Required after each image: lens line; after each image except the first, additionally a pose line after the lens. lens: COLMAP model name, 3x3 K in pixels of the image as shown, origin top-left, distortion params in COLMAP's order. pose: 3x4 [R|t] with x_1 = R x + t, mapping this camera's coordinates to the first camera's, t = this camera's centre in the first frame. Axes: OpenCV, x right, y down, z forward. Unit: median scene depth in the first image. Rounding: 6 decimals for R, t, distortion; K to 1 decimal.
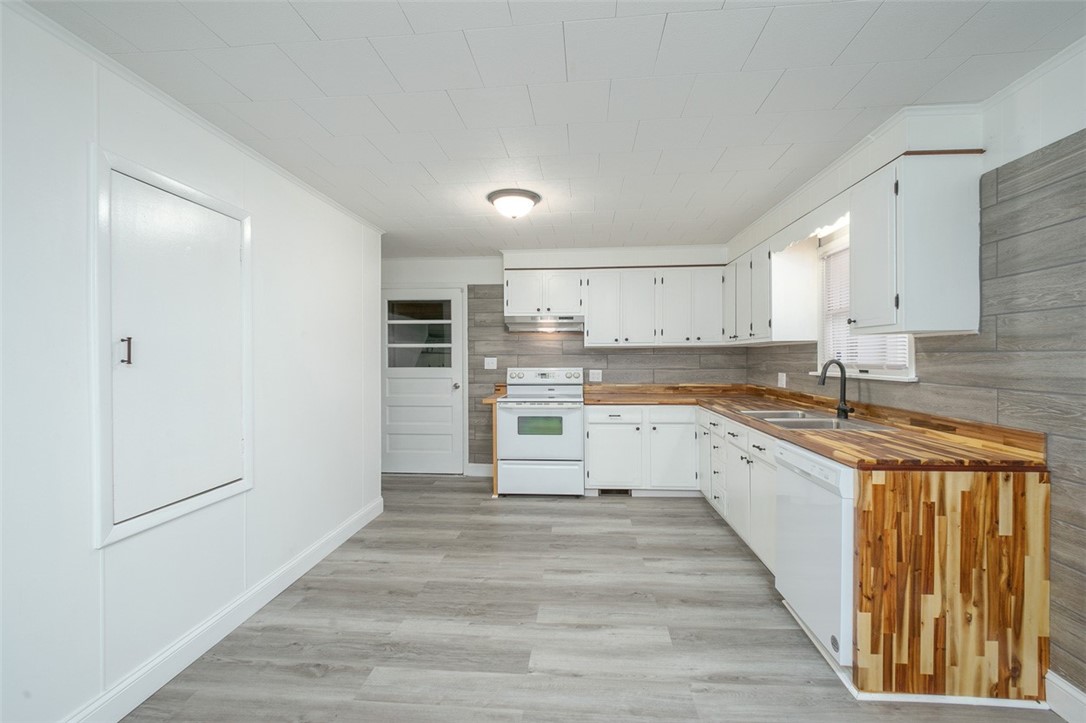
lens RADIAL K [[435.5, 0, 549.0], [0, 435.5, 360.2], [0, 0, 1]] dist [-0.008088, -0.000368]
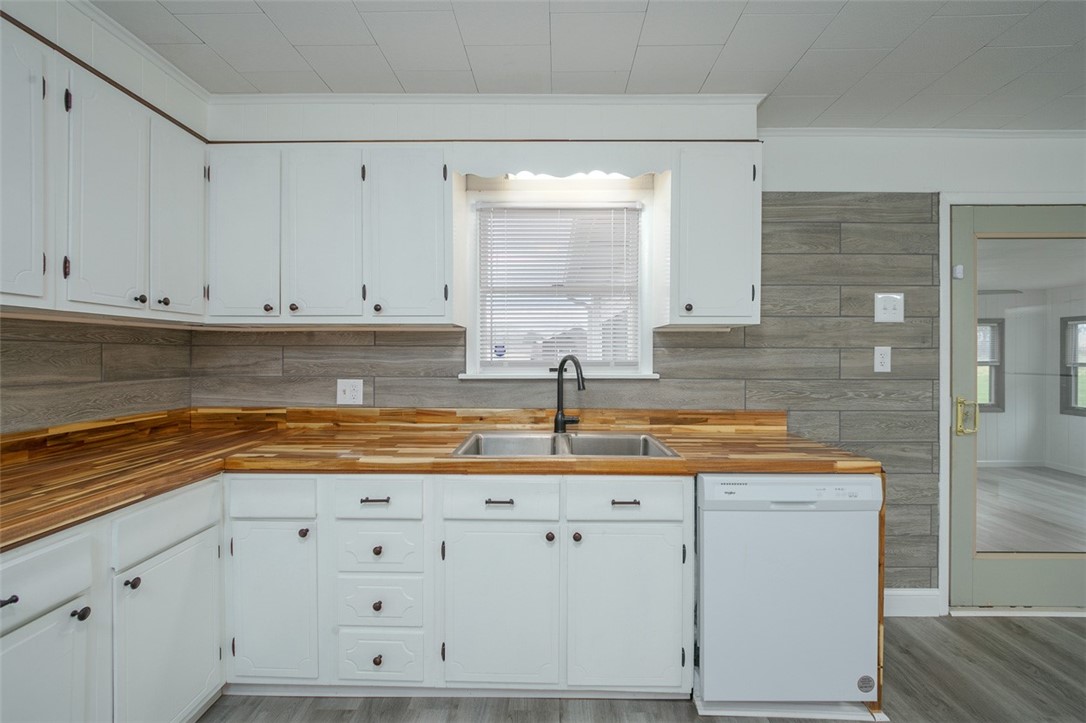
lens RADIAL K [[459.8, 0, 571.4], [0, 459.8, 360.0], [0, 0, 1]] dist [0.001167, -0.004384]
pose [[-0.056495, -0.004666, 0.998392, -0.129260], [0.005940, 0.999970, 0.005009, 0.003061], [-0.998385, 0.006213, -0.056465, 1.058718]]
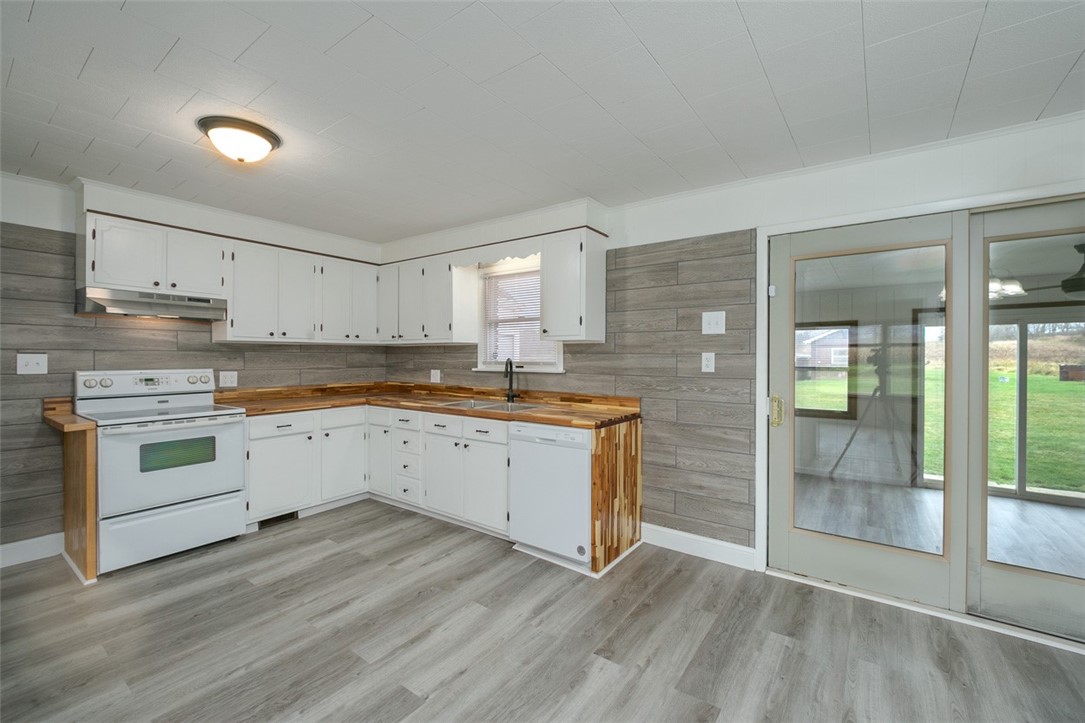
lens RADIAL K [[459.4, 0, 538.8], [0, 459.4, 356.9], [0, 0, 1]] dist [0.001167, -0.004384]
pose [[0.536875, 0.004428, 0.843650, -0.477648], [0.000196, 0.999986, -0.005373, 0.001981], [-0.843662, 0.003050, 0.536866, 0.178963]]
